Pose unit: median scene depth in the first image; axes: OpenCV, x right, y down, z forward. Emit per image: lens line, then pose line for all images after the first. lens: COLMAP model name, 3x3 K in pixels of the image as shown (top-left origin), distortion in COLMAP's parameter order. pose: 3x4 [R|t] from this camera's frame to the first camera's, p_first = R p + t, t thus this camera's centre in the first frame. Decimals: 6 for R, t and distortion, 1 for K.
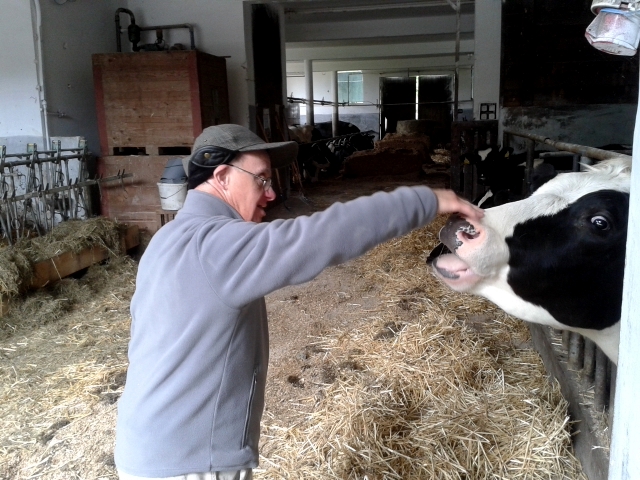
lens RADIAL K [[598.3, 0, 320.0], [0, 598.3, 240.0], [0, 0, 1]] dist [0.143182, -0.331837]
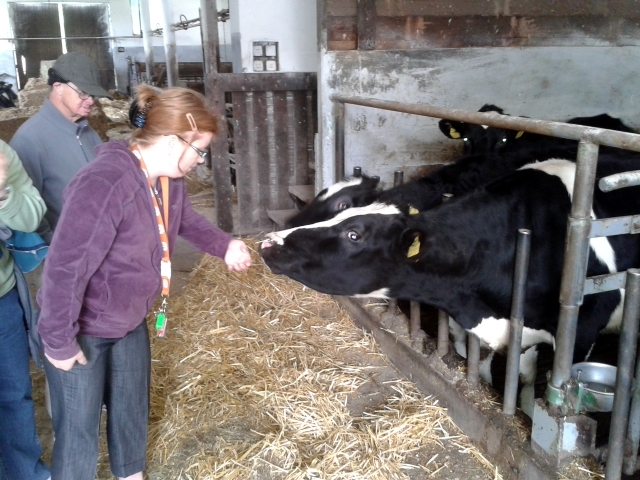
lens RADIAL K [[598.3, 0, 320.0], [0, 598.3, 240.0], [0, 0, 1]] dist [0.143182, -0.331837]
pose [[0.845651, -0.143151, 0.514182, 0.005977], [0.093680, 0.988216, 0.121053, -0.120372], [-0.525451, -0.054200, 0.849096, 0.547062]]
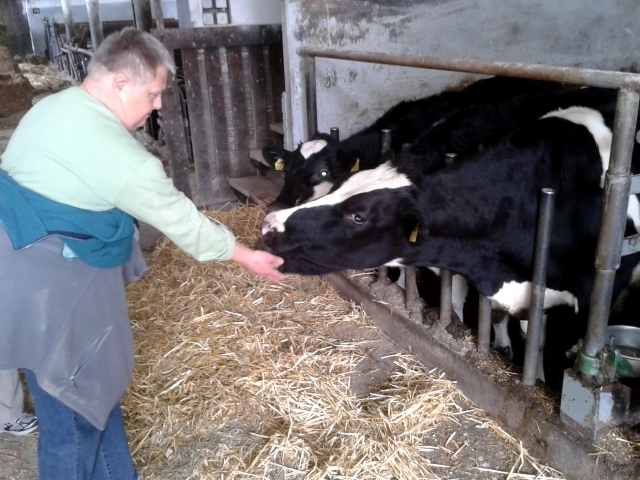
lens RADIAL K [[598.3, 0, 320.0], [0, 598.3, 240.0], [0, 0, 1]] dist [0.143182, -0.331837]
pose [[0.777352, -0.229922, 0.585543, -0.000232], [0.137719, 0.970433, 0.198223, -0.126142], [-0.613806, -0.073449, 0.786033, 0.595948]]
